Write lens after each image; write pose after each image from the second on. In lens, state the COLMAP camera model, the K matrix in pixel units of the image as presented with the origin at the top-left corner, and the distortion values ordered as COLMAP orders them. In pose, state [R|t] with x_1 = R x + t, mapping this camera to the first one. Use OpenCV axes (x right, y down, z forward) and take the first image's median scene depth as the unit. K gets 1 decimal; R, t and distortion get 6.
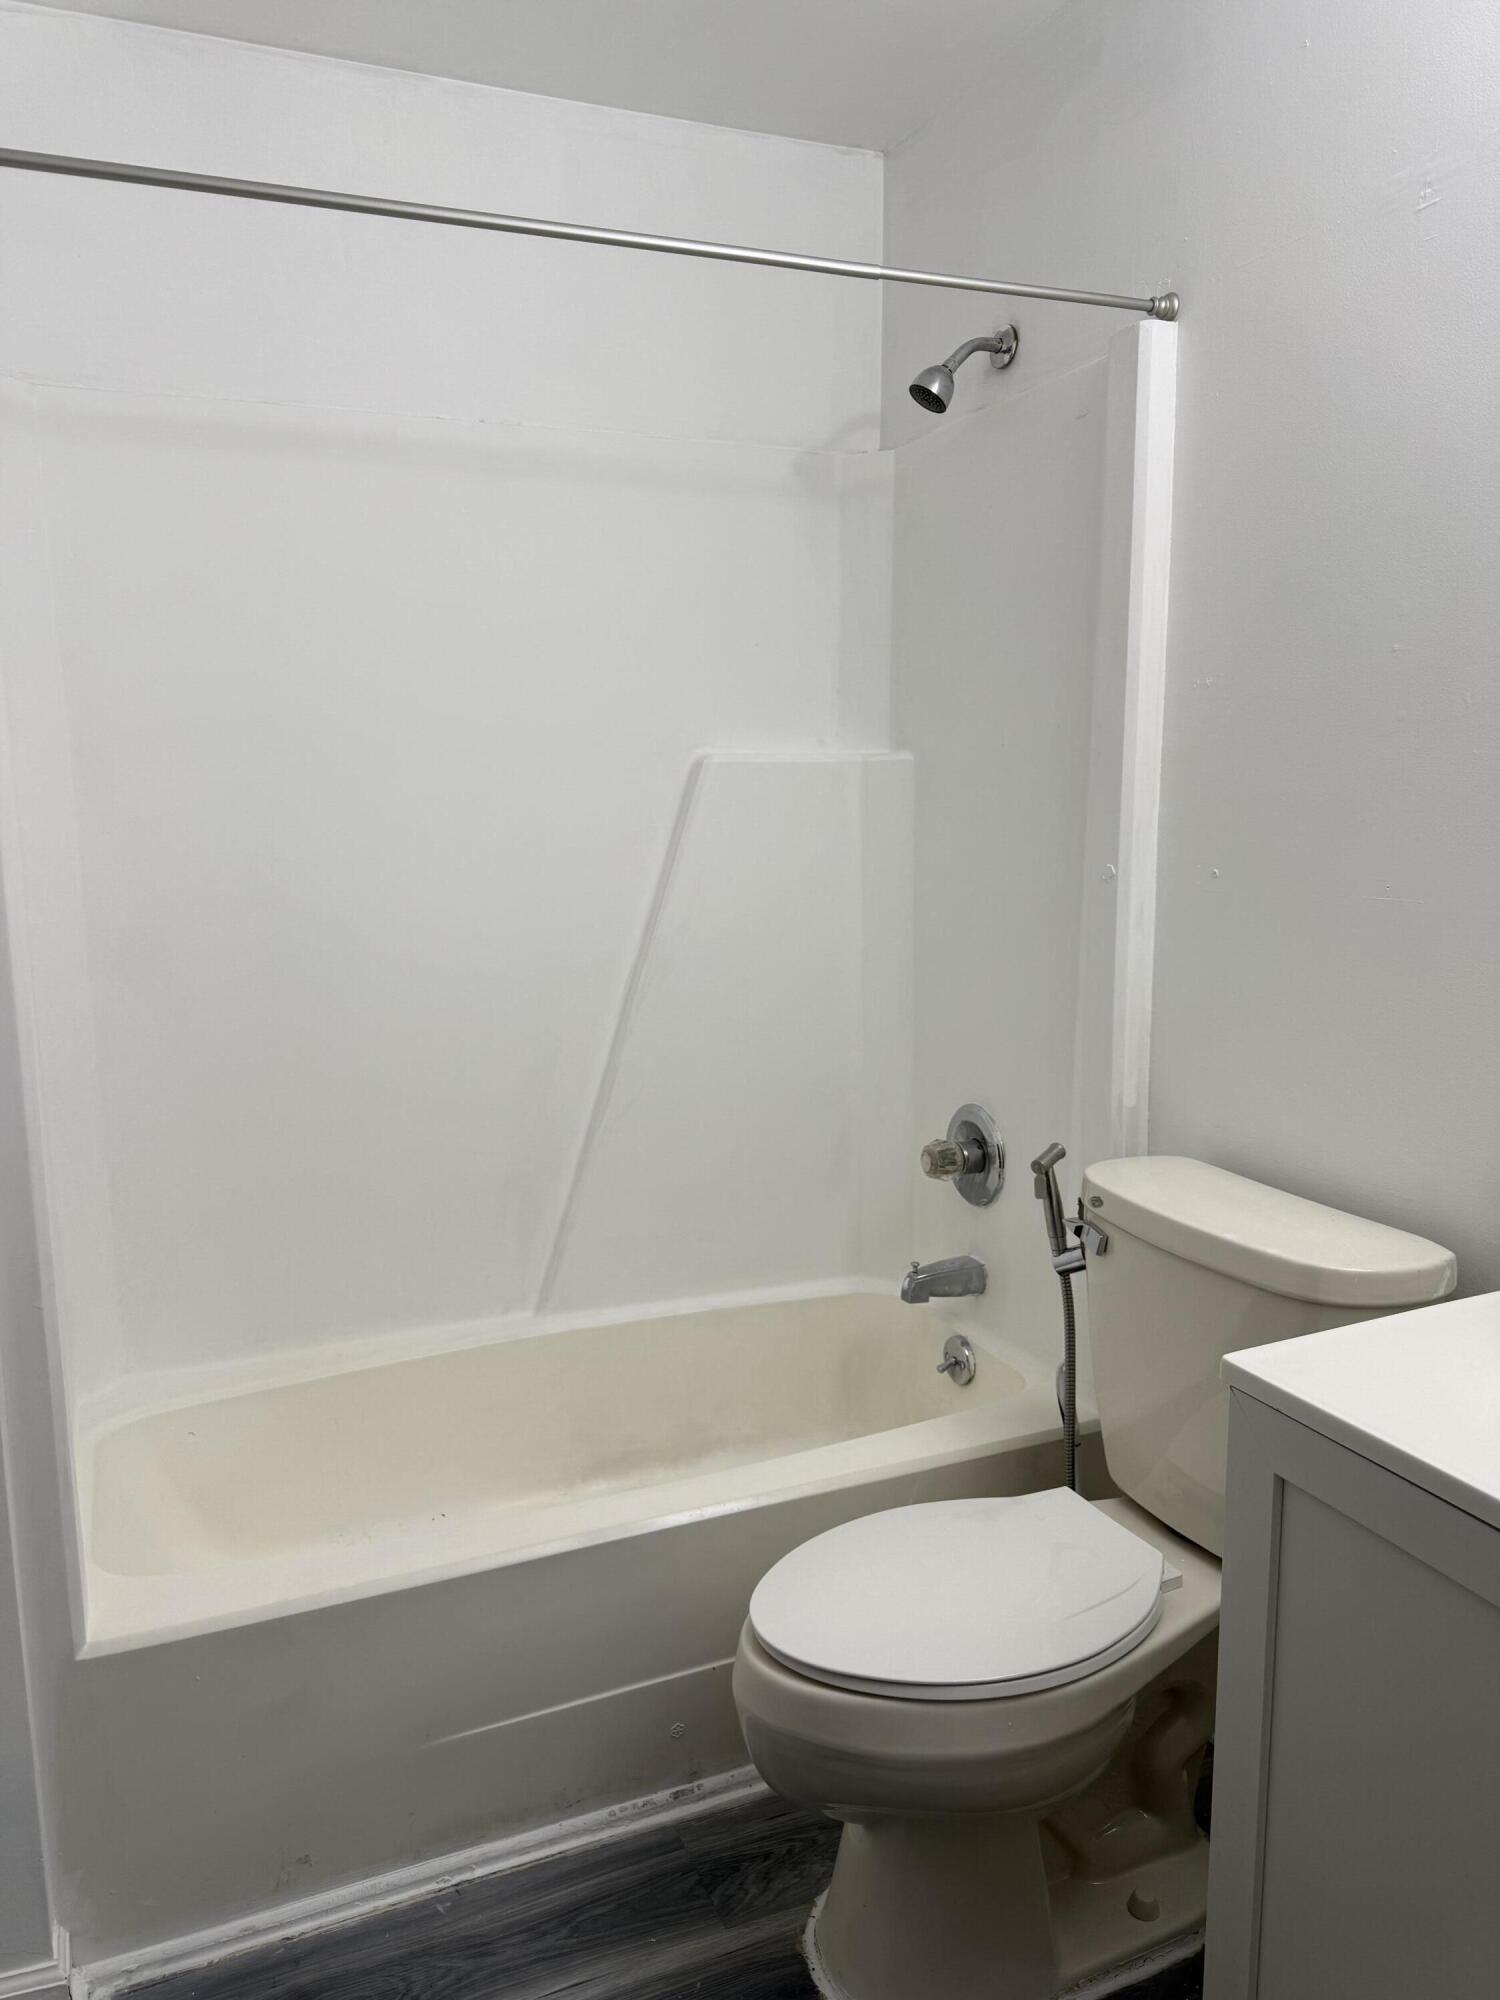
lens RADIAL K [[1411.8, 0, 750.0], [0, 1411.8, 1000.0], [0, 0, 1]] dist [0.019126, -0.011213]
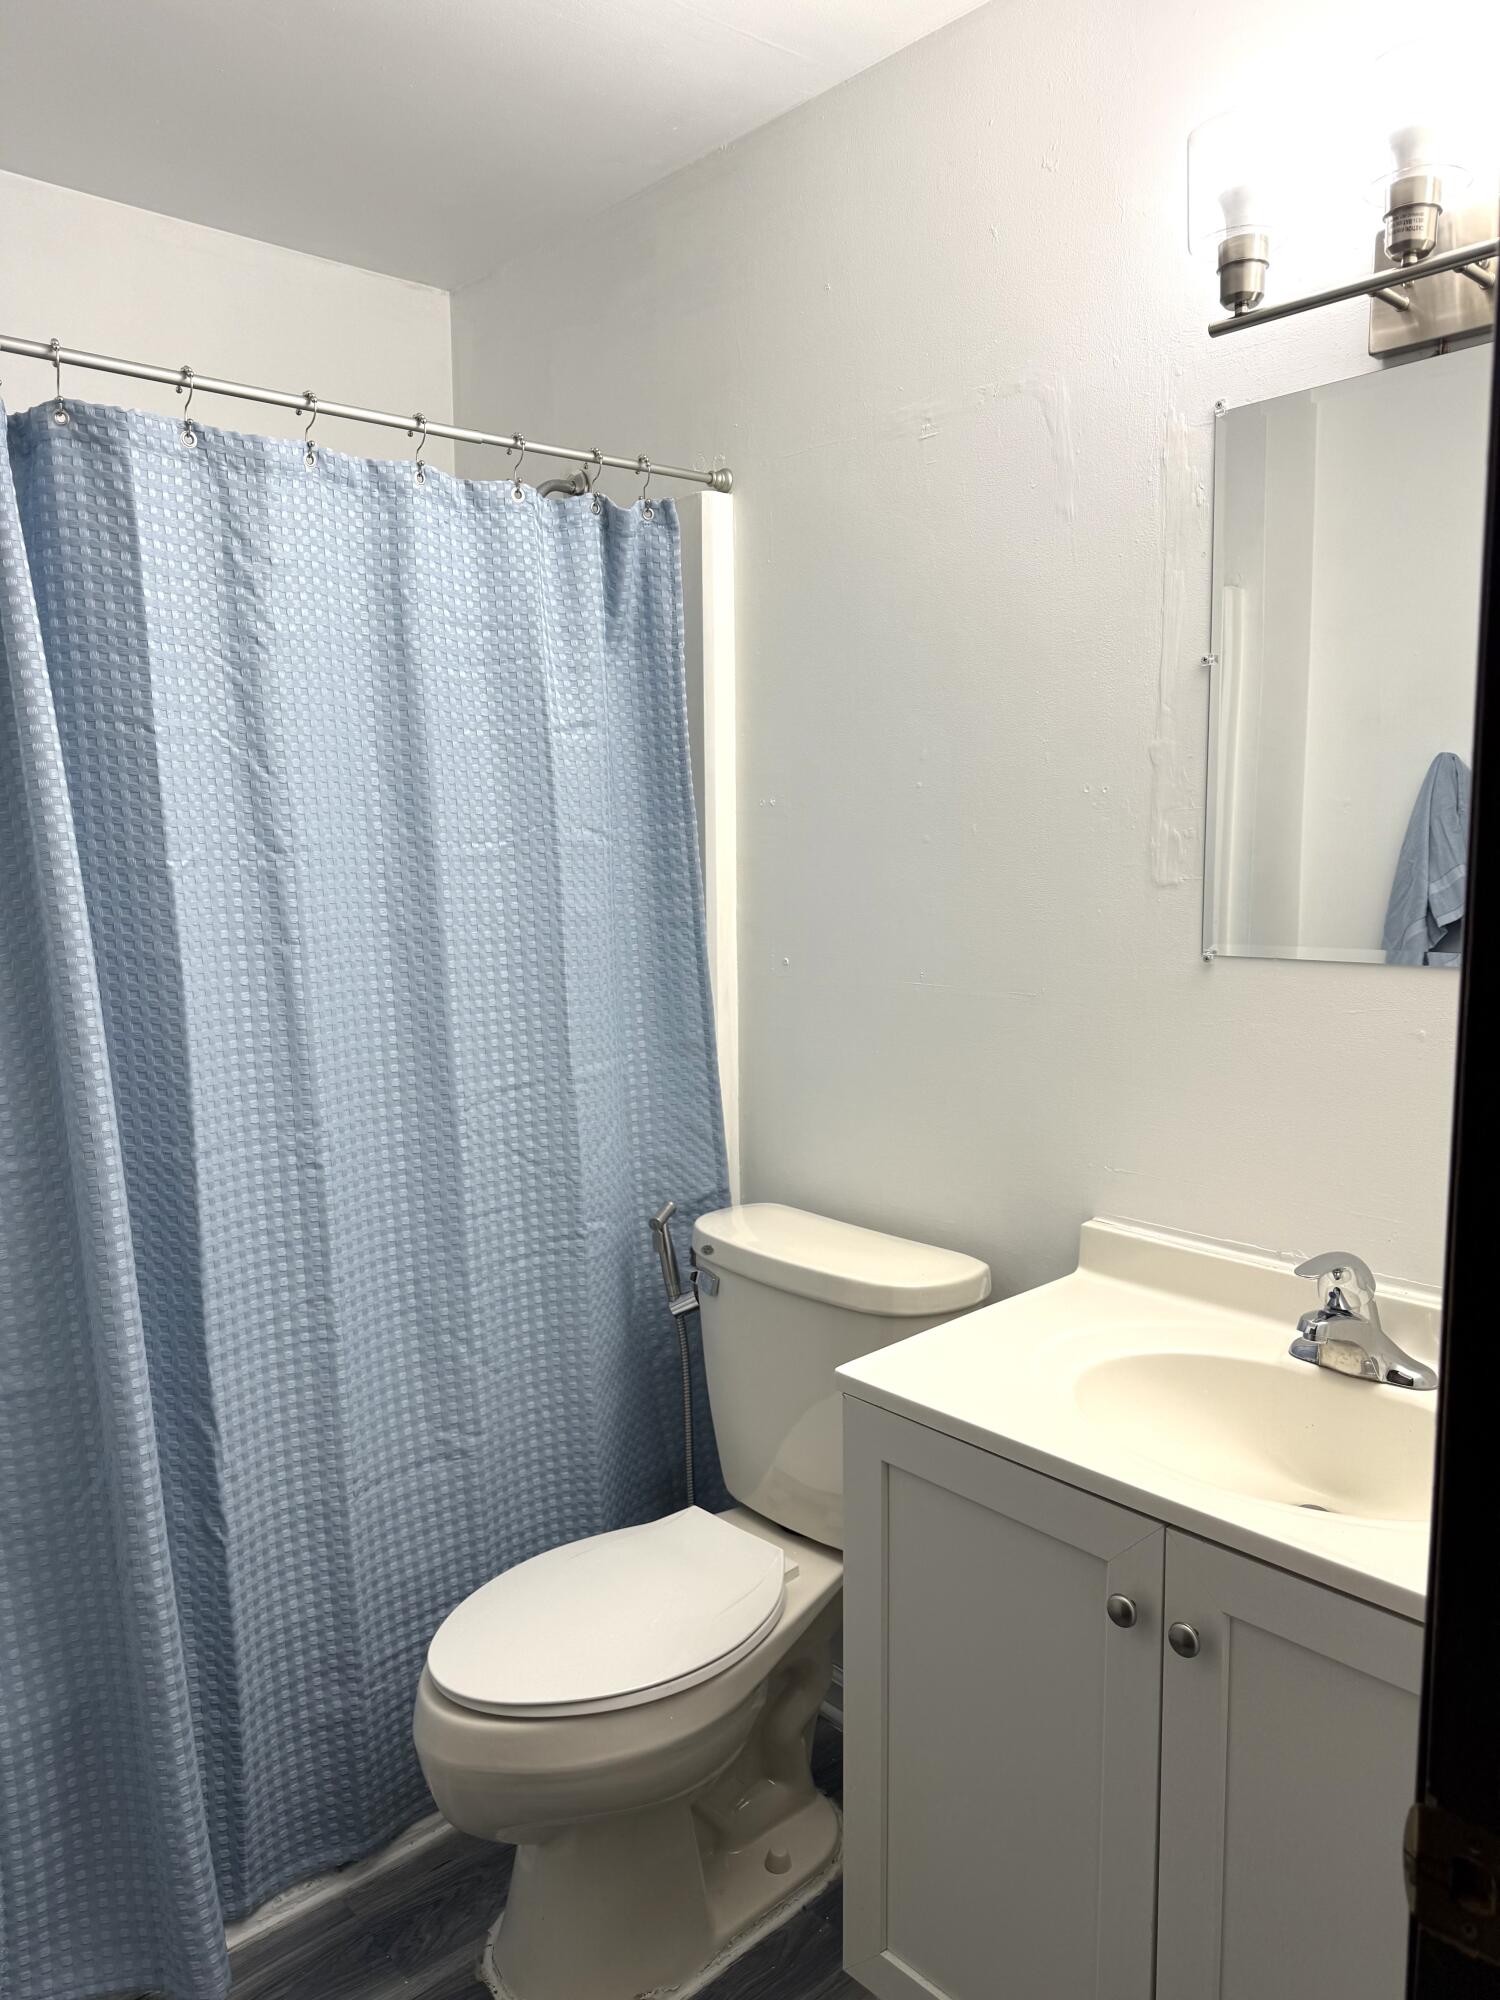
lens RADIAL K [[1411.8, 0, 750.0], [0, 1411.8, 1000.0], [0, 0, 1]] dist [0.019126, -0.011213]
pose [[0.943977, -0.037120, 0.327917, -0.094558], [0.048703, 0.998443, -0.027179, -0.028177], [-0.326397, 0.041627, 0.944316, -0.106033]]
